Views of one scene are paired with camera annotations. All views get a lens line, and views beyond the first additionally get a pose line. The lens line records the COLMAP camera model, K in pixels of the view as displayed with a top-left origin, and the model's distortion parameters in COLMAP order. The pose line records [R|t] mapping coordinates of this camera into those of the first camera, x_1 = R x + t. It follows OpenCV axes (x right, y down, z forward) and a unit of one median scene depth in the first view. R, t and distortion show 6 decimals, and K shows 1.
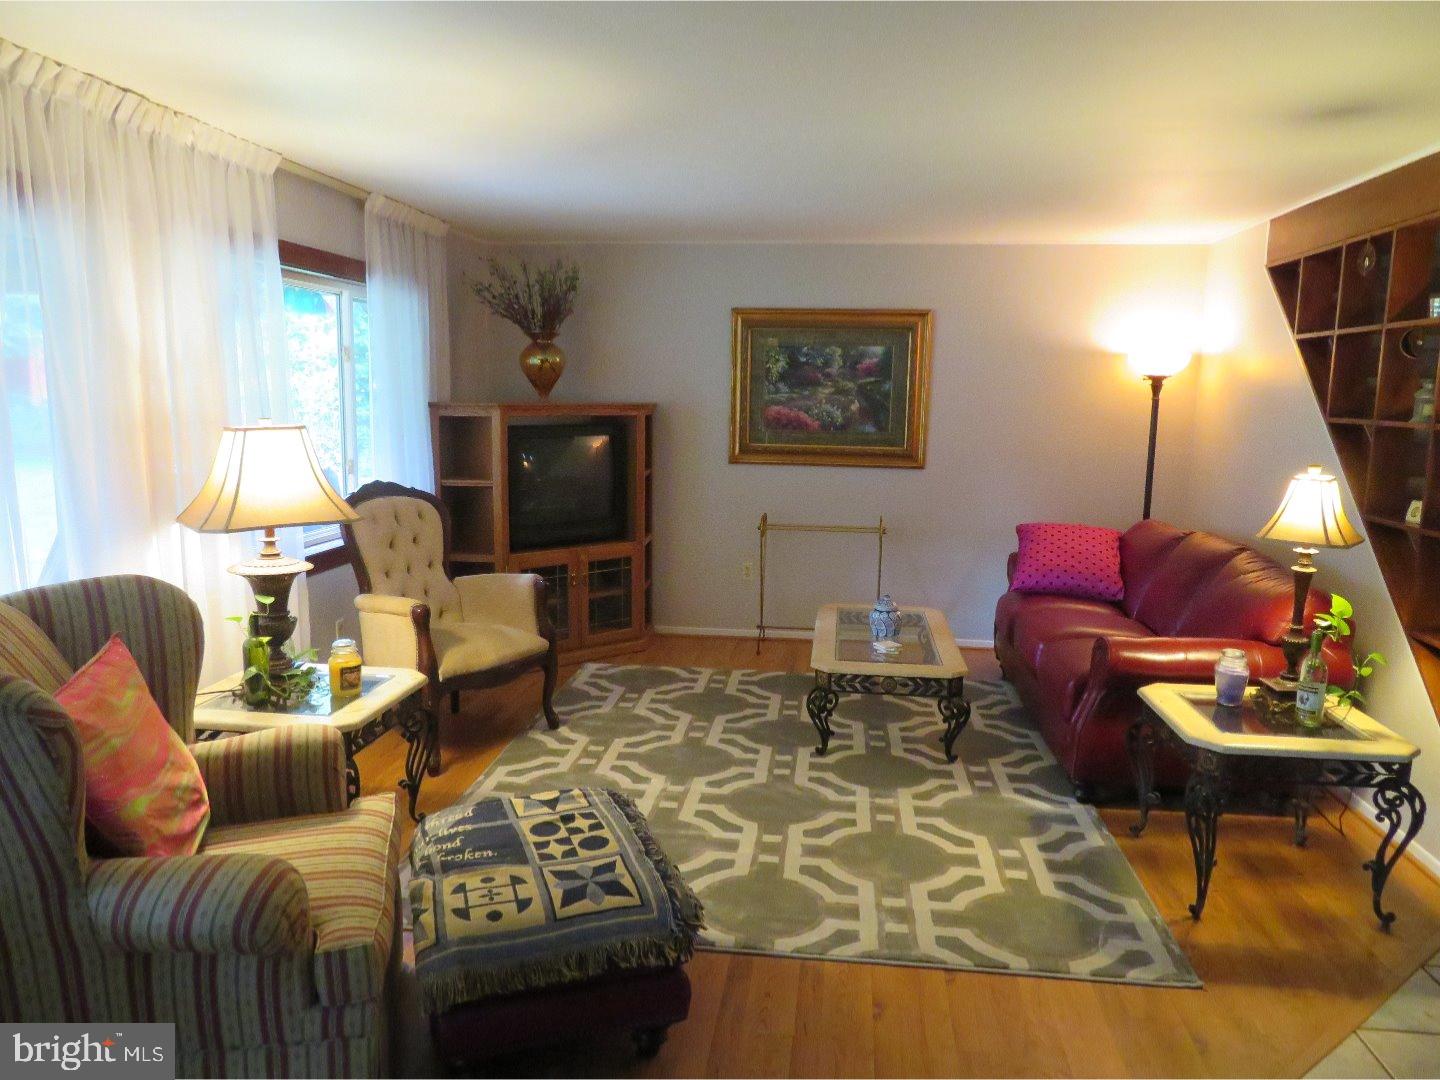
lens RADIAL K [[1029.7, 0, 720.0], [0, 1029.7, 540.0], [0, 0, 1]] dist [-0.010797, 0.003866]
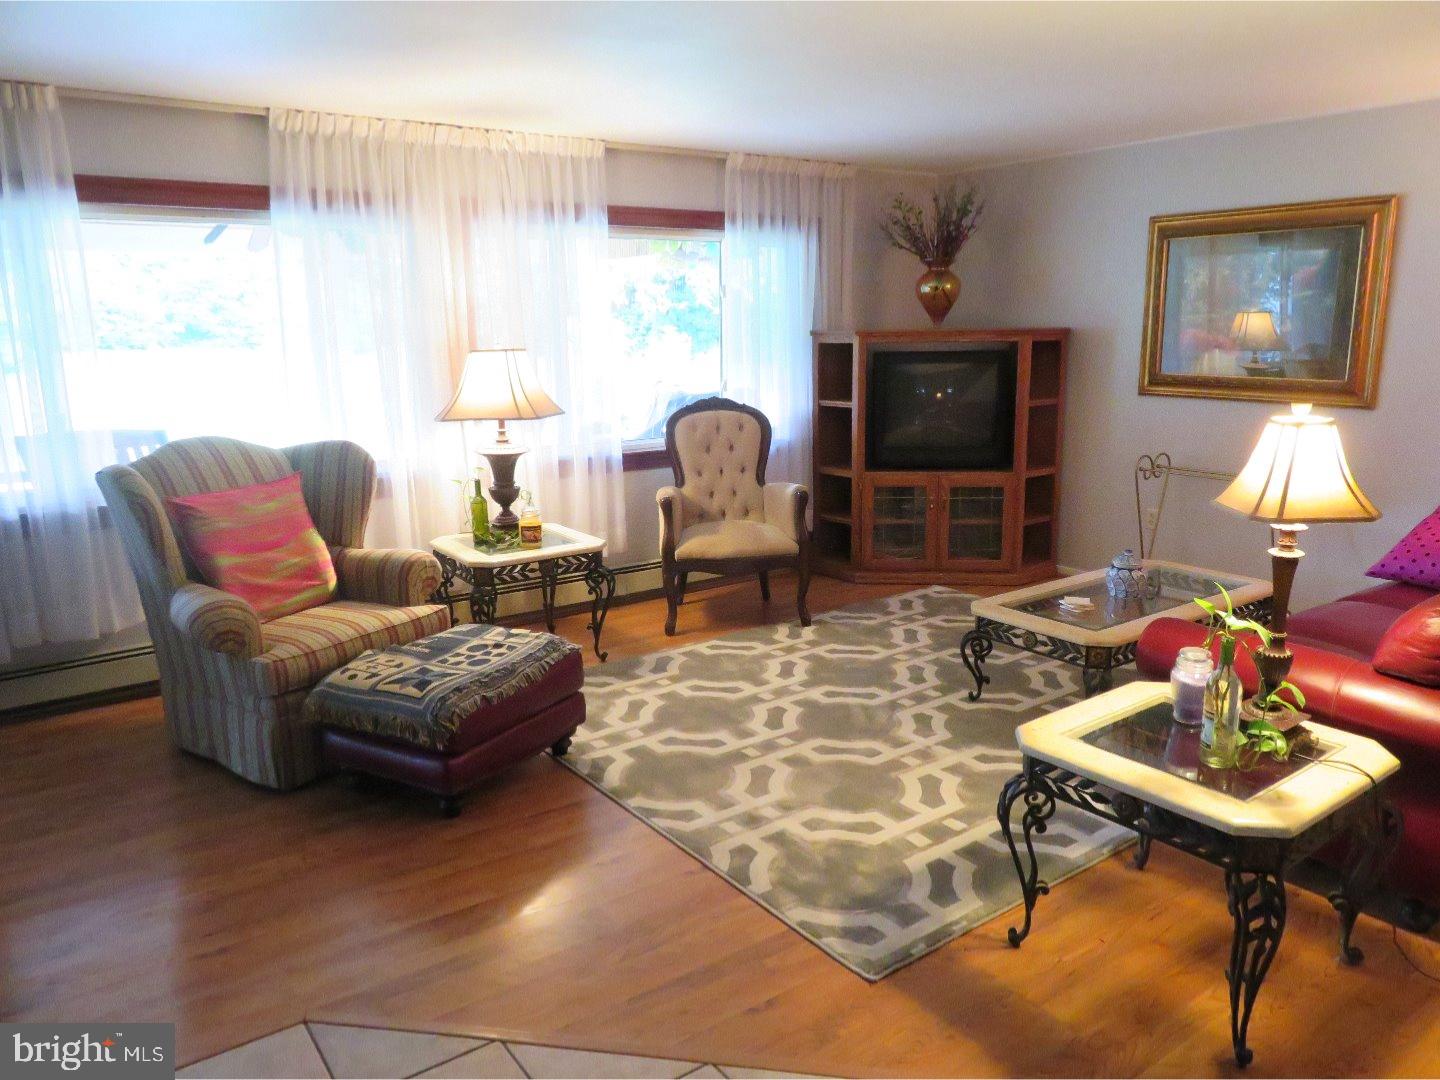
lens RADIAL K [[1029.7, 0, 720.0], [0, 1029.7, 540.0], [0, 0, 1]] dist [-0.010797, 0.003866]
pose [[0.678386, 0.129755, -0.723157, 0.618707], [-0.083024, 0.991515, 0.100022, -0.013369], [0.730000, -0.007815, 0.683403, 0.189882]]
